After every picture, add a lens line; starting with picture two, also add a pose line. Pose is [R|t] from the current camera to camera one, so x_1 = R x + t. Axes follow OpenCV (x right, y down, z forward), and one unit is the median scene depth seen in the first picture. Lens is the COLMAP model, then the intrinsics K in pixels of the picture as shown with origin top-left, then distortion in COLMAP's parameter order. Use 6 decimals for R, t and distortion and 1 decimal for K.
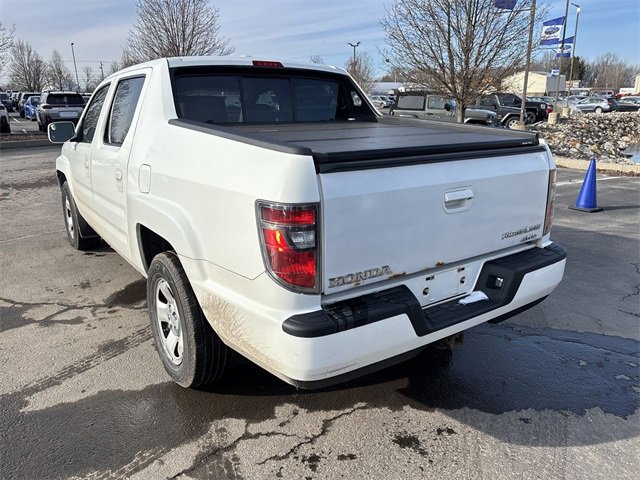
lens RADIAL K [[485.3, 0, 321.6], [0, 485.3, 238.7], [0, 0, 1]] dist [0.032048, -0.012597]
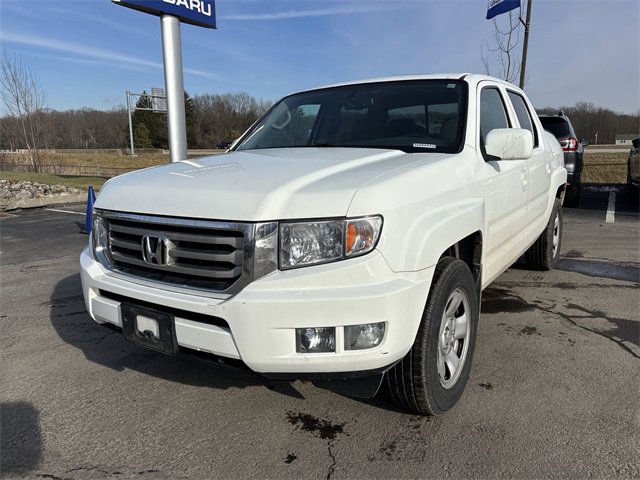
lens RADIAL K [[482.0, 0, 314.6], [0, 482.0, 234.6], [0, 0, 1]] dist [0.024387, -0.004387]
pose [[-0.360675, -0.155753, 0.919595, -1.688140], [0.264638, 0.928348, 0.261029, -0.556231], [-0.894360, 0.337506, -0.293614, 2.375677]]
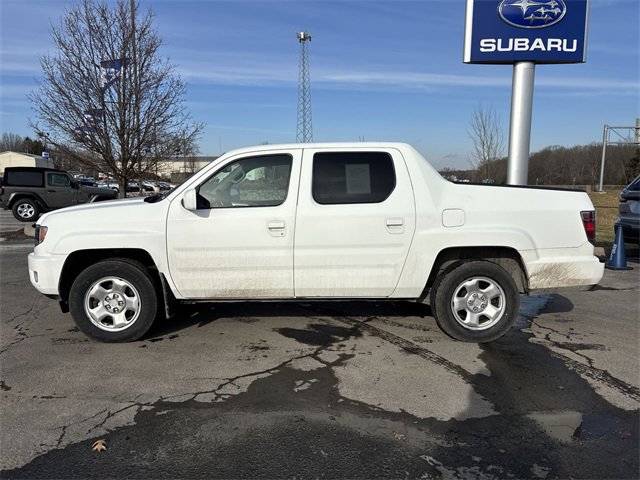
lens RADIAL K [[478.6, 0, 317.3], [0, 478.6, 242.3], [0, 0, 1]] dist [0.033907, -0.009673]
pose [[0.552699, -0.091712, 0.828319, -1.915757], [0.215431, 0.975866, -0.035698, -0.085934], [-0.805055, 0.198176, 0.559118, 0.507653]]
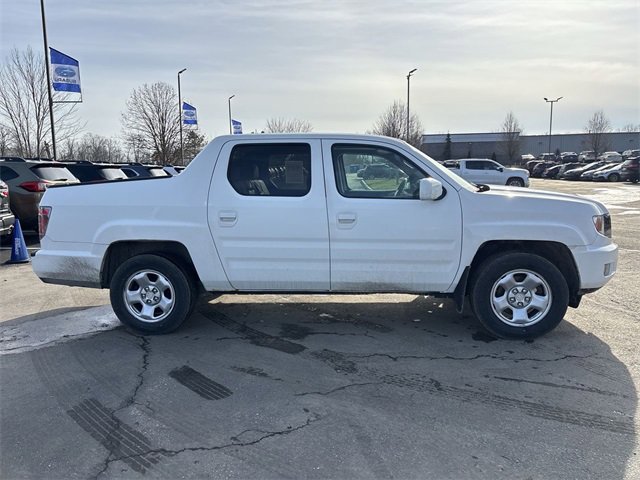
lens RADIAL K [[483.7, 0, 318.9], [0, 483.7, 235.6], [0, 0, 1]] dist [0.032983, -0.014713]
pose [[-0.653349, 0.108849, -0.749191, 1.116291], [-0.178342, 0.939630, 0.292045, -0.711995], [0.735751, 0.324420, -0.594494, 2.738524]]
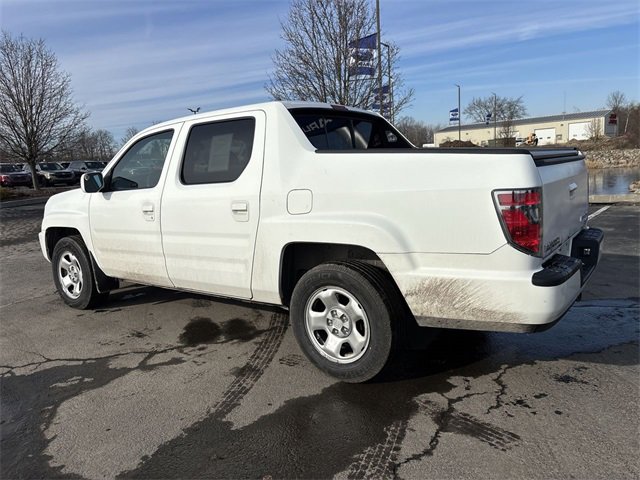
lens RADIAL K [[483.7, 0, 318.9], [0, 483.7, 235.6], [0, 0, 1]] dist [0.032983, -0.014713]
pose [[0.945751, -0.093574, 0.311125, -0.680377], [0.132160, 0.985620, -0.105300, 0.080033], [-0.296797, 0.140705, 0.944518, -0.060379]]
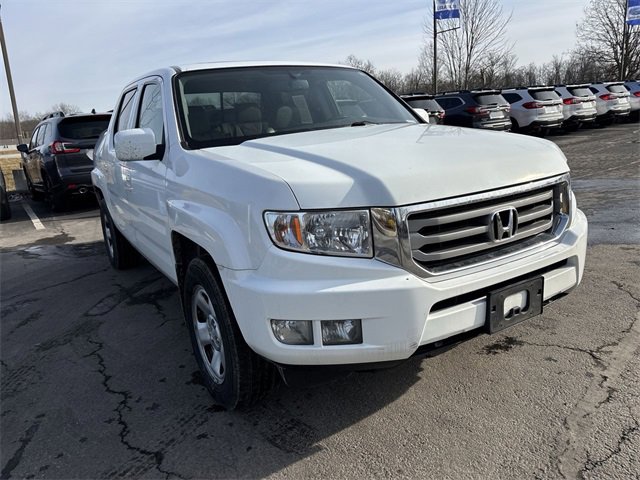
lens RADIAL K [[485.3, 0, 321.6], [0, 485.3, 238.7], [0, 0, 1]] dist [0.032048, -0.012597]
pose [[-0.994928, 0.063781, 0.077781, -0.681119], [0.093411, 0.872688, 0.479260, -0.760668], [-0.037311, 0.484095, -0.874220, 3.049722]]
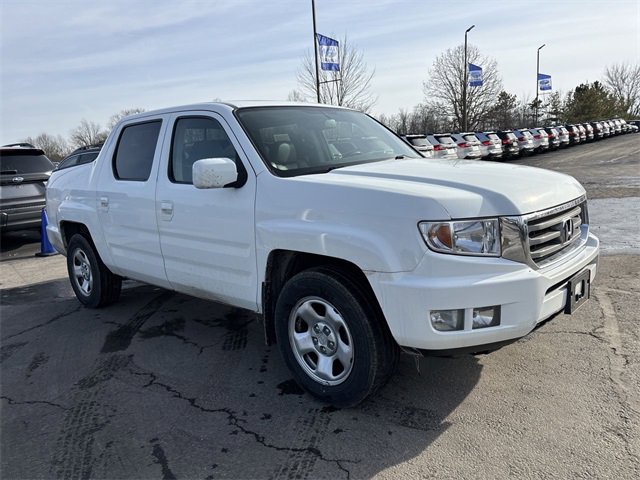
lens RADIAL K [[485.3, 0, 321.6], [0, 485.3, 238.7], [0, 0, 1]] dist [0.032048, -0.012597]
pose [[-0.975776, 0.099233, -0.194970, -0.229691], [0.008737, 0.908173, 0.418503, -0.797773], [0.218596, 0.406662, -0.887041, 3.149561]]
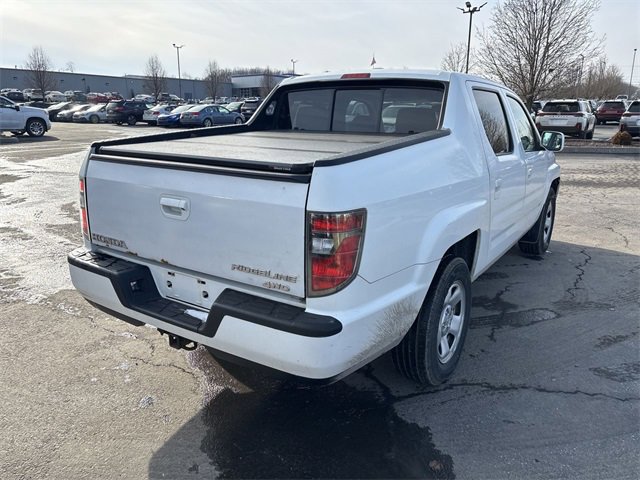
lens RADIAL K [[483.7, 0, 318.9], [0, 483.7, 235.6], [0, 0, 1]] dist [0.032983, -0.014713]
pose [[0.367992, 0.236256, -0.899314, 1.088628], [-0.253209, 0.956092, 0.147561, -0.205041], [0.894688, 0.173413, 0.411656, 0.691674]]
